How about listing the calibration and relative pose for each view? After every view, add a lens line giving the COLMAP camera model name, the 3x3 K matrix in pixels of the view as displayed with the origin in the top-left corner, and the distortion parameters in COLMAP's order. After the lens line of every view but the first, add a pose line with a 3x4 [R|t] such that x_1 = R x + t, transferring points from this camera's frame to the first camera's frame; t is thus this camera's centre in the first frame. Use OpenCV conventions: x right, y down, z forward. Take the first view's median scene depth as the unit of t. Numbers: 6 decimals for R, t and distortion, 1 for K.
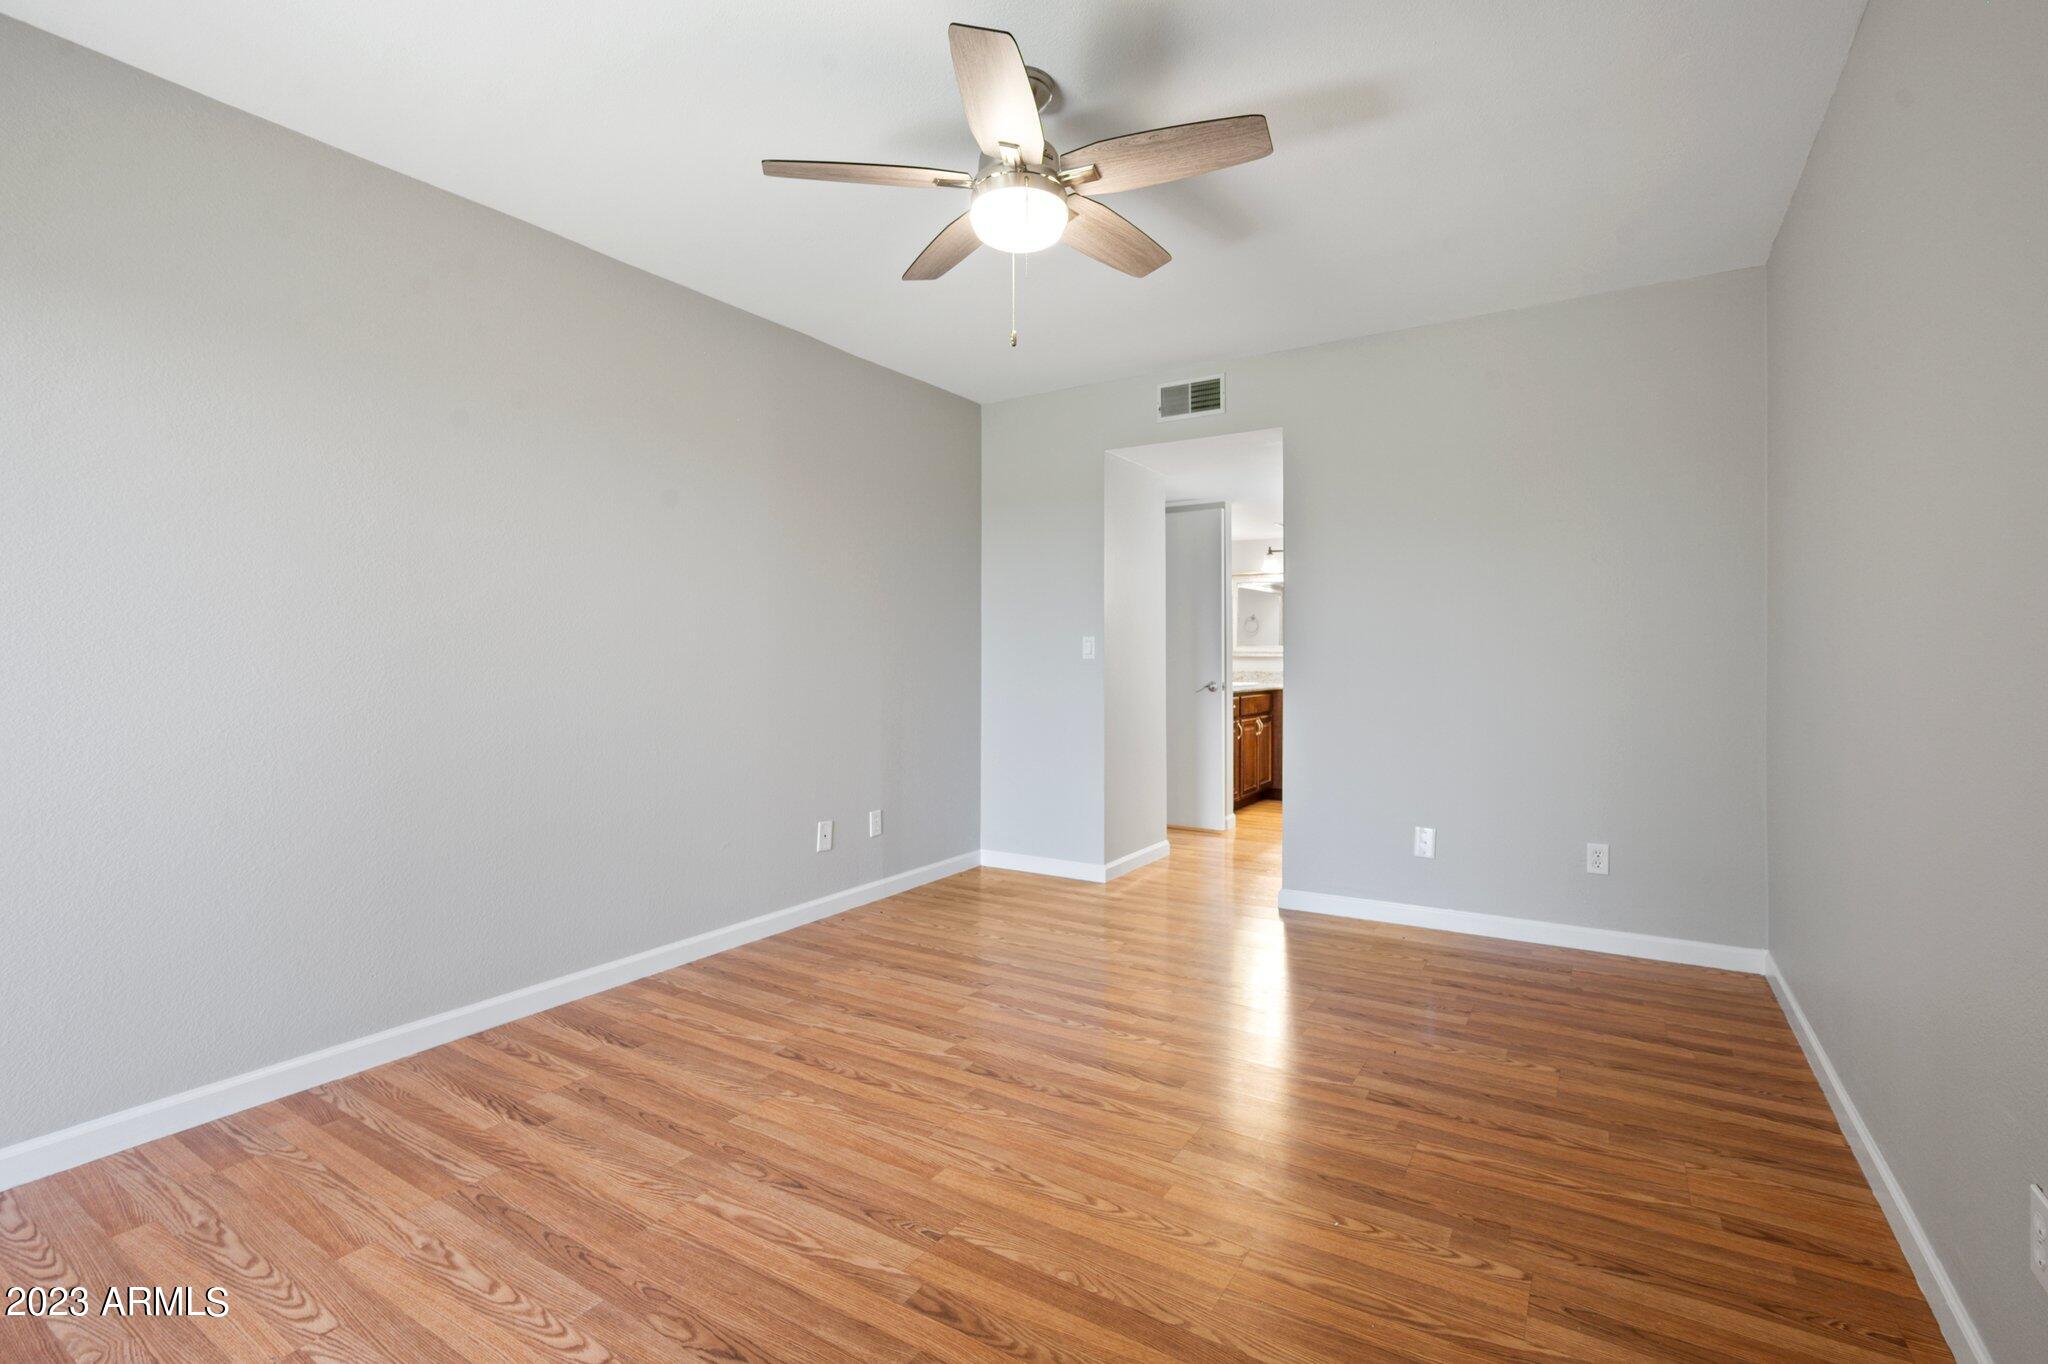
lens RADIAL K [[903.8, 0, 1027.8], [0, 903.8, 684.0], [0, 0, 1]] dist [-0.000856, -0.000092]
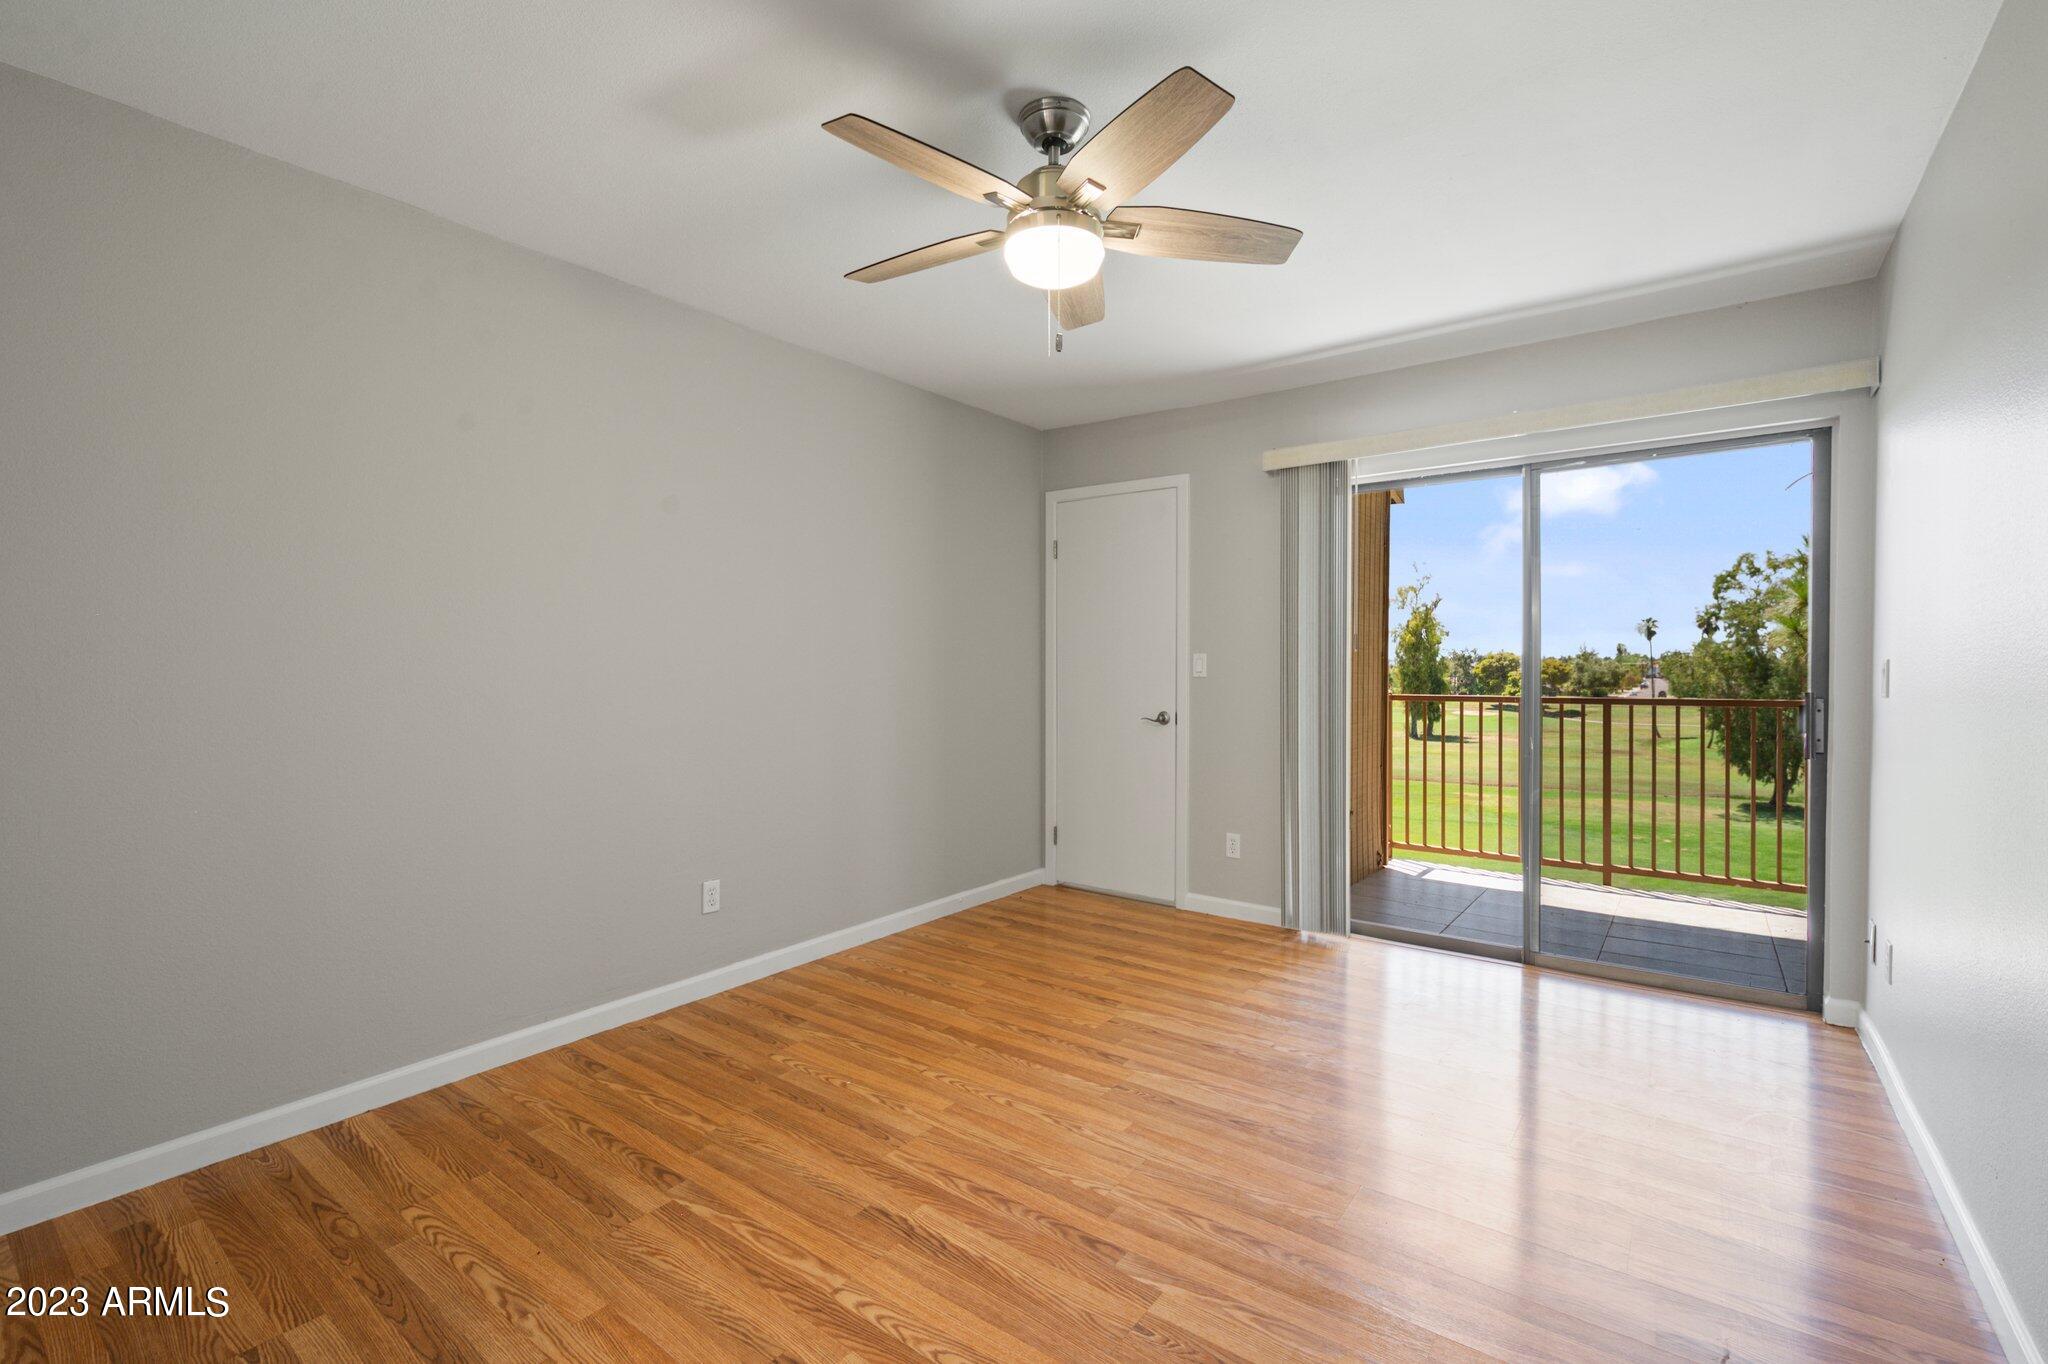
lens RADIAL K [[903.8, 0, 1027.8], [0, 903.8, 684.0], [0, 0, 1]] dist [-0.000856, -0.000092]
pose [[-0.997082, 0.001649, 0.076321, -0.054855], [0.005425, 0.998770, 0.049289, -0.105245], [-0.076146, 0.049559, -0.995864, 2.036754]]
